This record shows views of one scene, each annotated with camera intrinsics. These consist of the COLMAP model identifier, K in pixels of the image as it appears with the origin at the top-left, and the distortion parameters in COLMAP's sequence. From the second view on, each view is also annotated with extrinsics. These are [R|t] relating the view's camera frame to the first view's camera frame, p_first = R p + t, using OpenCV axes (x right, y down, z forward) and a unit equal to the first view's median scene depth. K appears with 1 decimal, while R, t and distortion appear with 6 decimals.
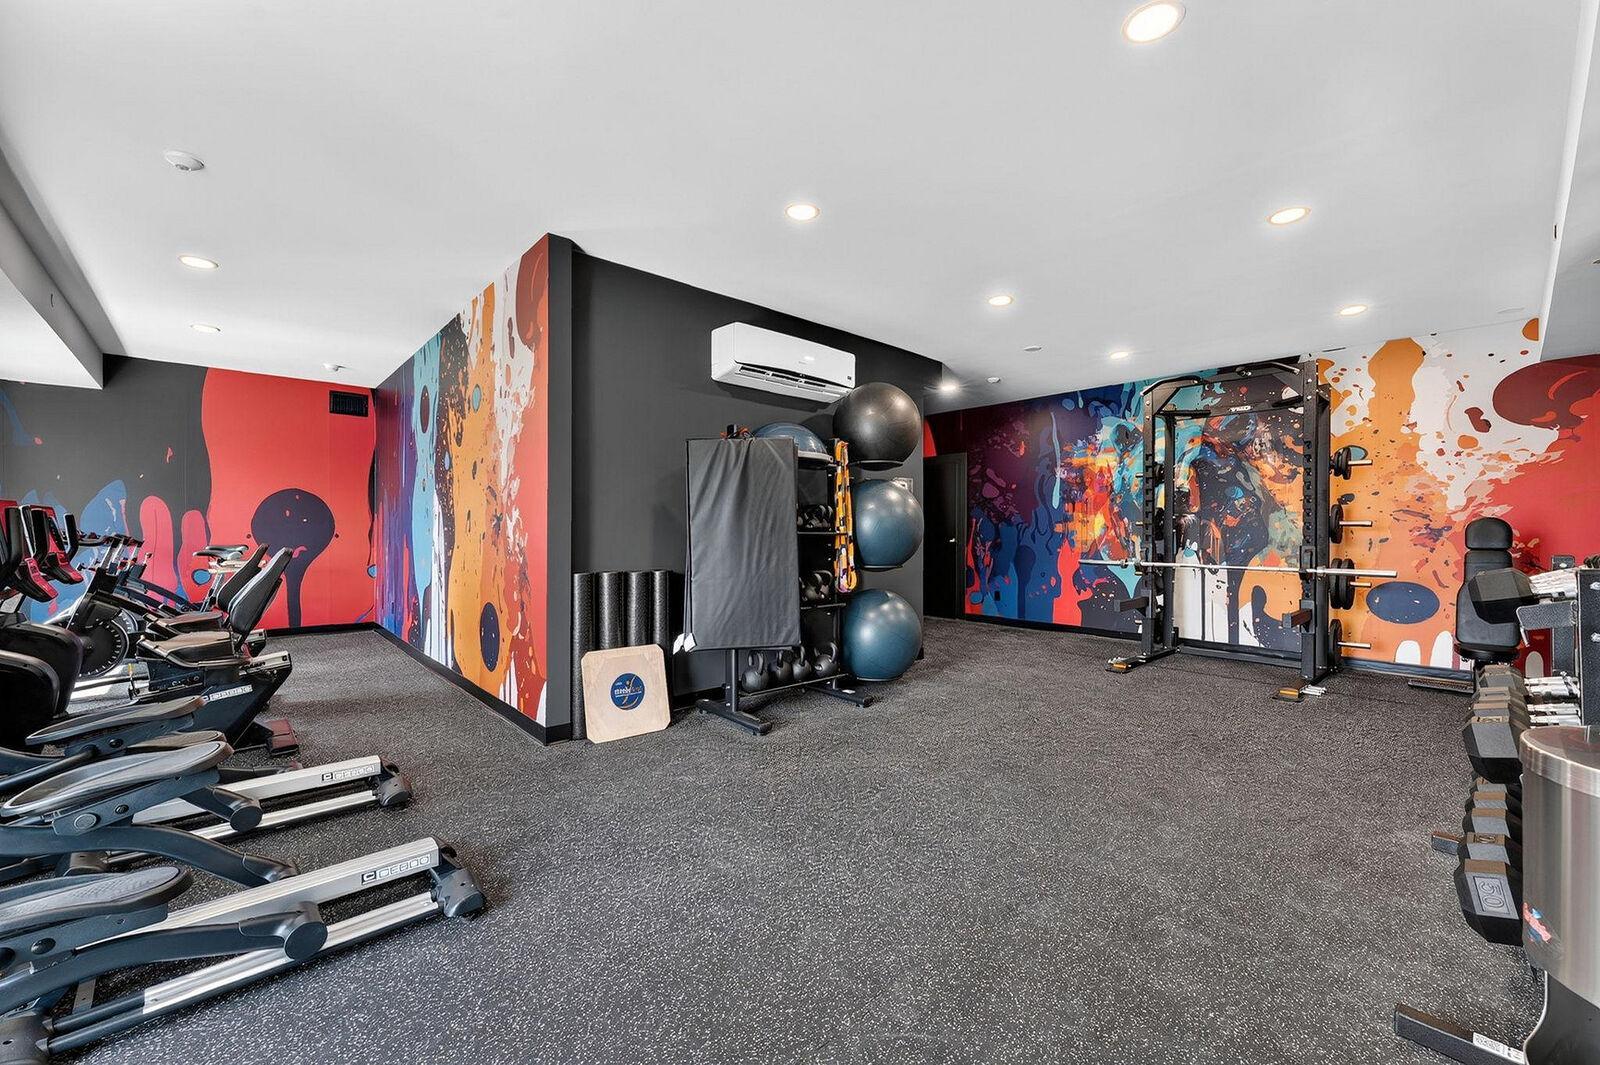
lens RADIAL K [[646.6, 0, 800.0], [0, 646.6, 532.5], [0, 0, 1]] dist [-0.000226, -0.000113]
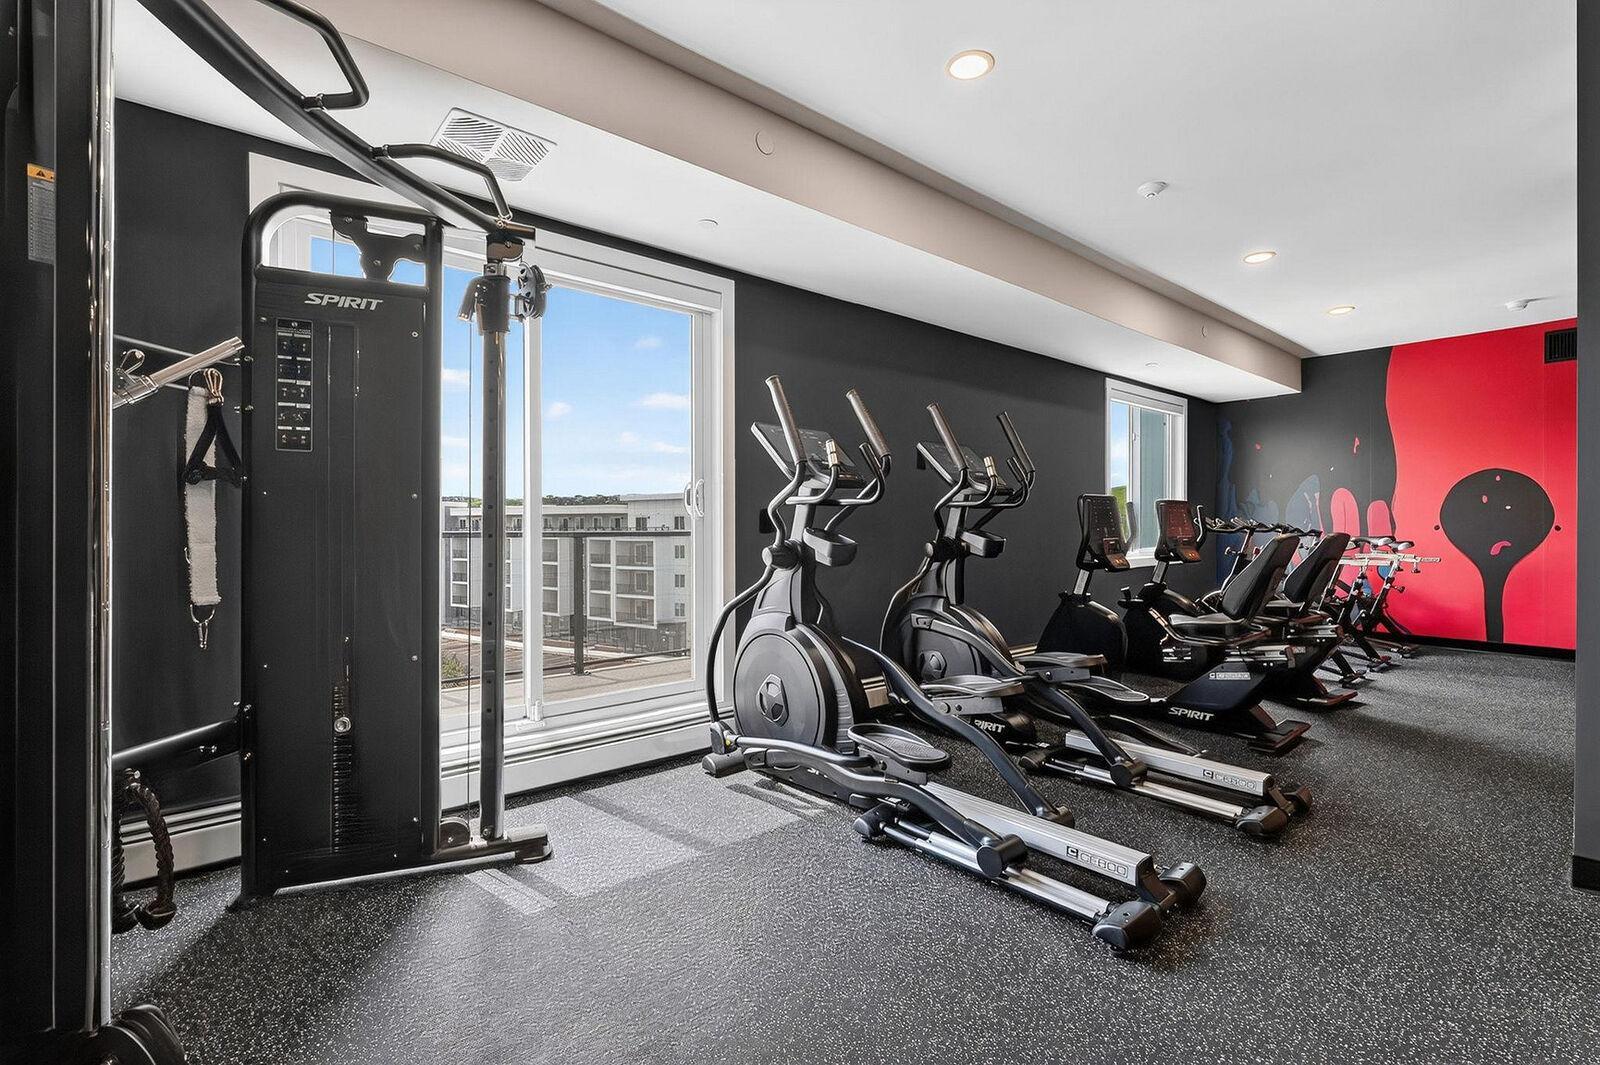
lens RADIAL K [[710.3, 0, 800.0], [0, 710.3, 532.5], [0, 0, 1]] dist [0.000122, -0.000032]
pose [[-0.034651, 0.007354, -0.999372, 0.318953], [-0.003899, 0.999964, 0.007494, 0.019872], [0.999392, 0.004156, -0.034621, 0.432196]]
